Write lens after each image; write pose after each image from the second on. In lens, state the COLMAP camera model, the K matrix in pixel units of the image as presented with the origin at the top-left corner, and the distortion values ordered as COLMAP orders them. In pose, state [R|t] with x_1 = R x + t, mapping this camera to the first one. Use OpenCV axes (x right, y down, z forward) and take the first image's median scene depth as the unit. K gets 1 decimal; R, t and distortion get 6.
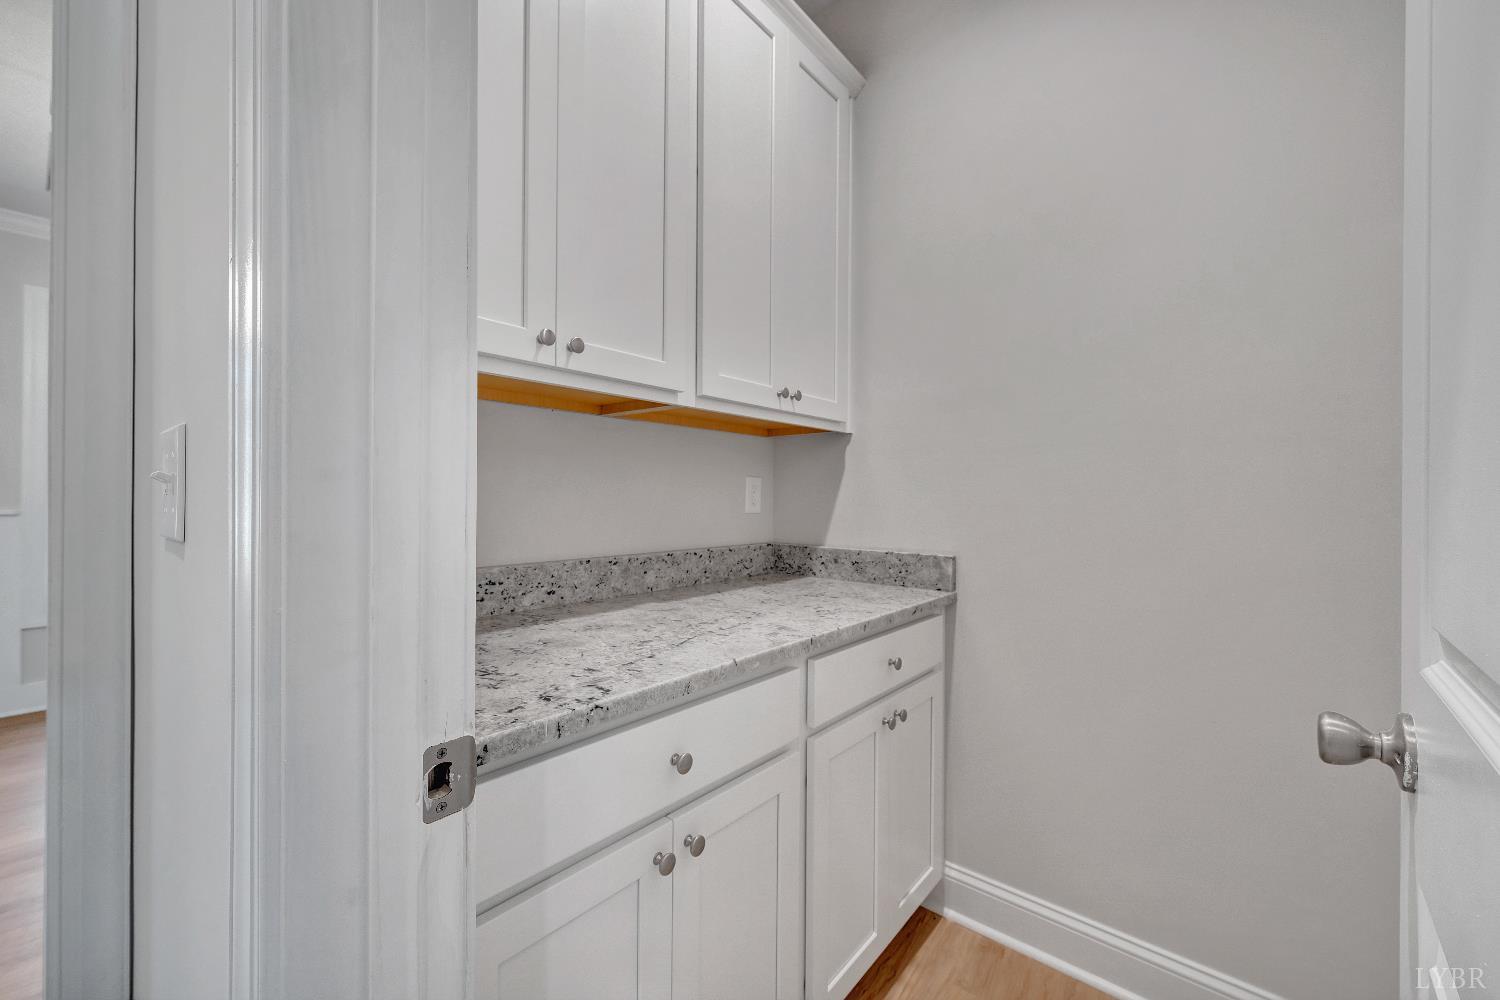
lens RADIAL K [[599.0, 0, 745.5], [0, 599.0, 495.9], [0, 0, 1]] dist [0.008227, 0.000114]
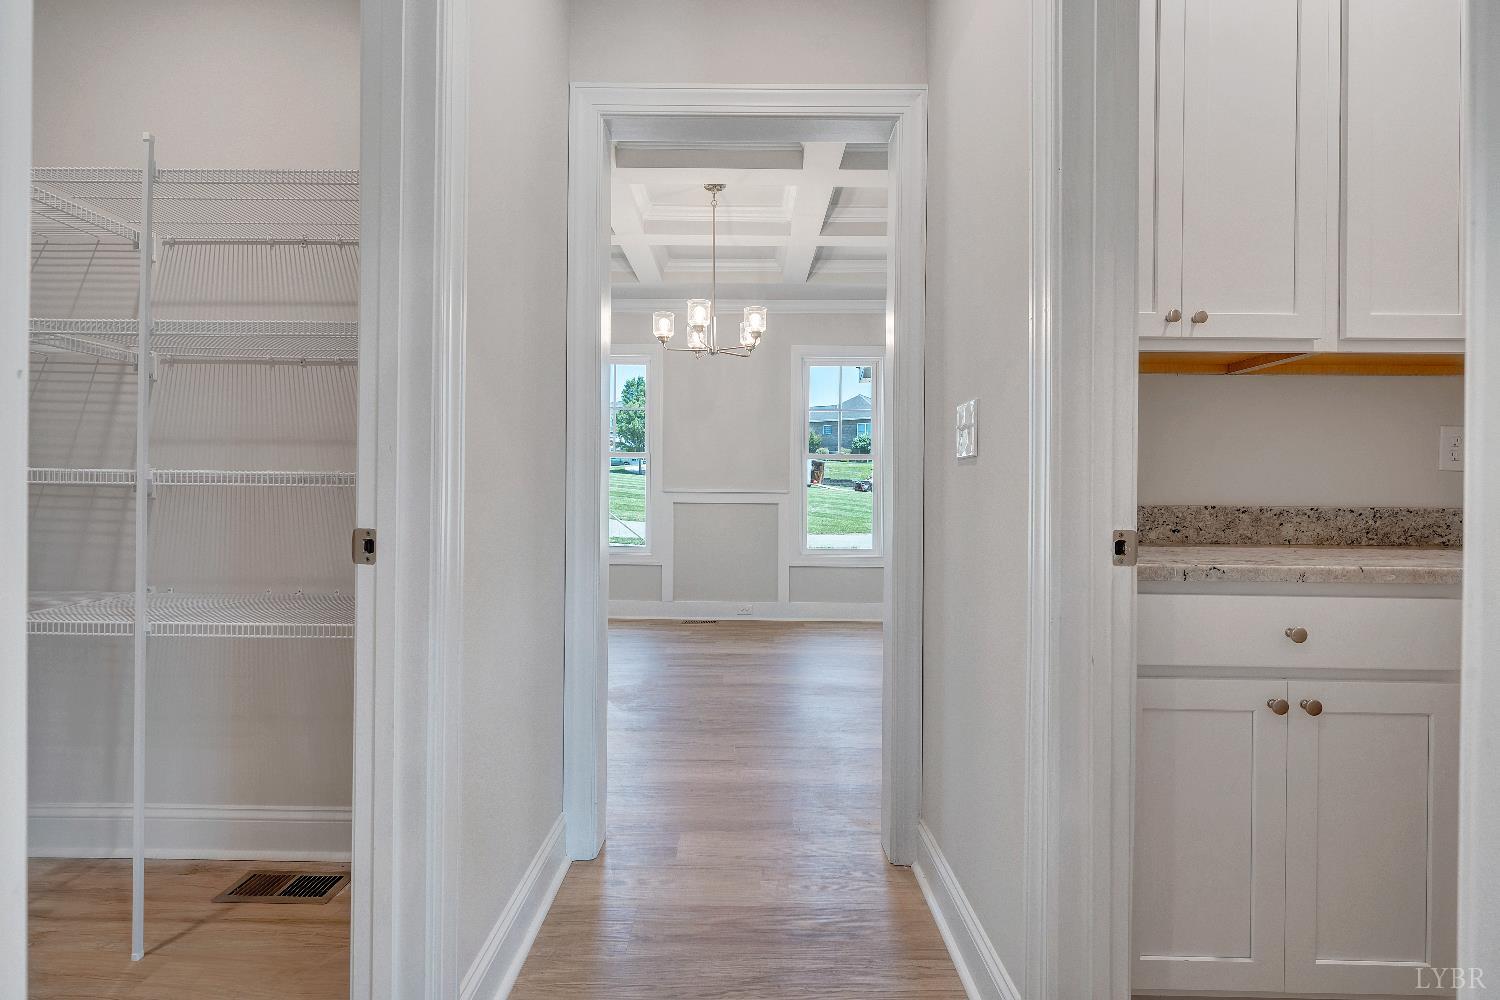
lens RADIAL K [[673.3, 0, 748.8], [0, 673.3, 494.1], [0, 0, 1]] dist [0.004032, 0.000641]
pose [[0.643673, -0.001292, -0.765299, 0.151588], [-0.002953, 0.999987, -0.004172, 0.102097], [0.765295, 0.004945, 0.643661, -0.501848]]
